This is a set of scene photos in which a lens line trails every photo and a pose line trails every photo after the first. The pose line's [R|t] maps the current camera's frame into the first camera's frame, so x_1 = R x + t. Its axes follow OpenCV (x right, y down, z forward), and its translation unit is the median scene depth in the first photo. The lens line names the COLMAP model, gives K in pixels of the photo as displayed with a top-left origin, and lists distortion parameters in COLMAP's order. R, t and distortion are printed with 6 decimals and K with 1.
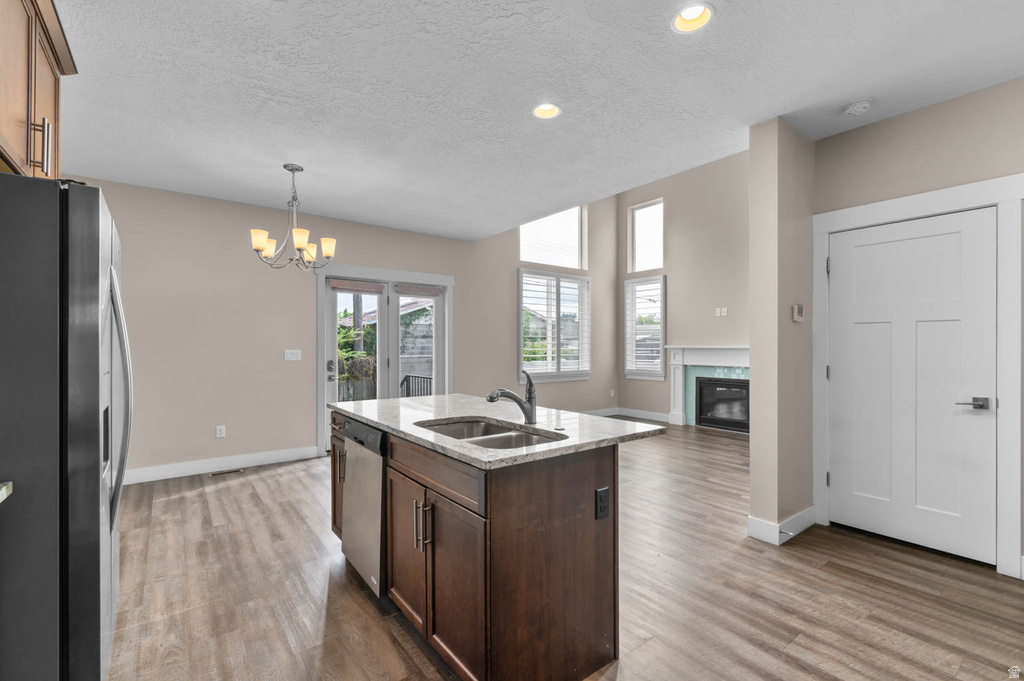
lens RADIAL K [[448.4, 0, 513.4], [0, 448.4, 346.1], [0, 0, 1]] dist [0.002066, 0.000121]
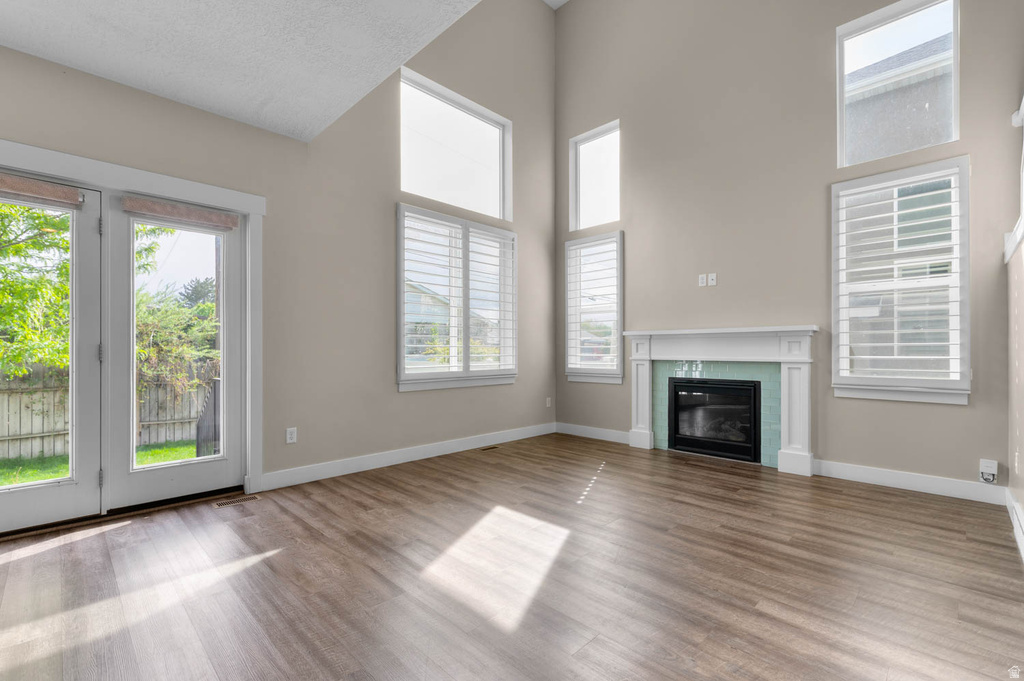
lens RADIAL K [[443.8, 0, 517.8], [0, 443.8, 349.5], [0, 0, 1]] dist [0.006600, 0.000330]
pose [[0.989522, 0.000308, 0.144379, 0.083721], [0.000238, 0.999993, -0.003762, 0.028757], [-0.144379, 0.003757, 0.989515, 0.365206]]
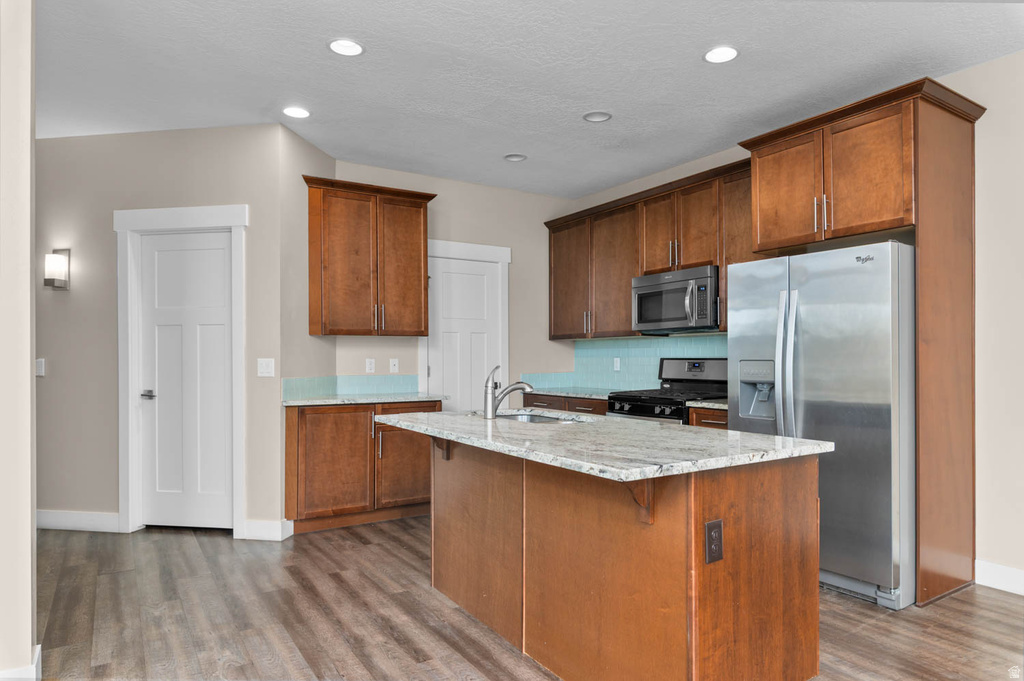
lens RADIAL K [[622.5, 0, 517.0], [0, 622.5, 355.1], [0, 0, 1]] dist [-0.007194, -0.001451]
pose [[-0.997275, 0.003440, 0.073697, -0.037946], [0.003112, 0.999985, -0.004566, 0.010402], [-0.073711, -0.004324, -0.997270, 0.721372]]
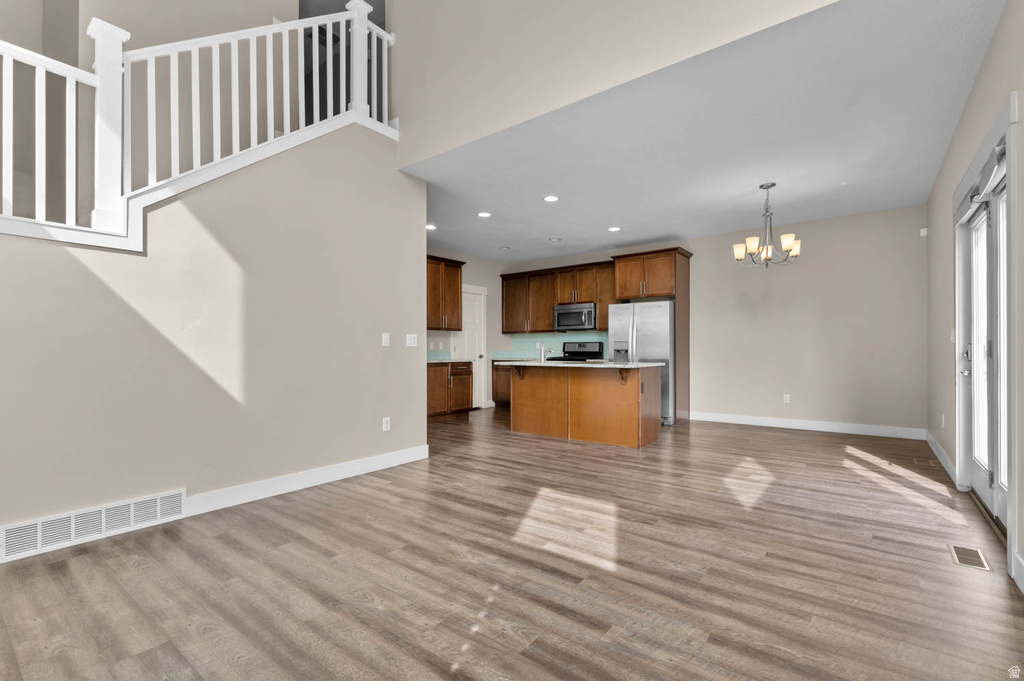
lens RADIAL K [[457.7, 0, 515.6], [0, 457.7, 348.1], [0, 0, 1]] dist [0.002155, 0.000232]
pose [[-0.965379, 0.002184, -0.260841, 0.273543], [0.003092, 0.999990, -0.003073, 0.028628], [0.260832, -0.003773, -0.965377, 1.087591]]
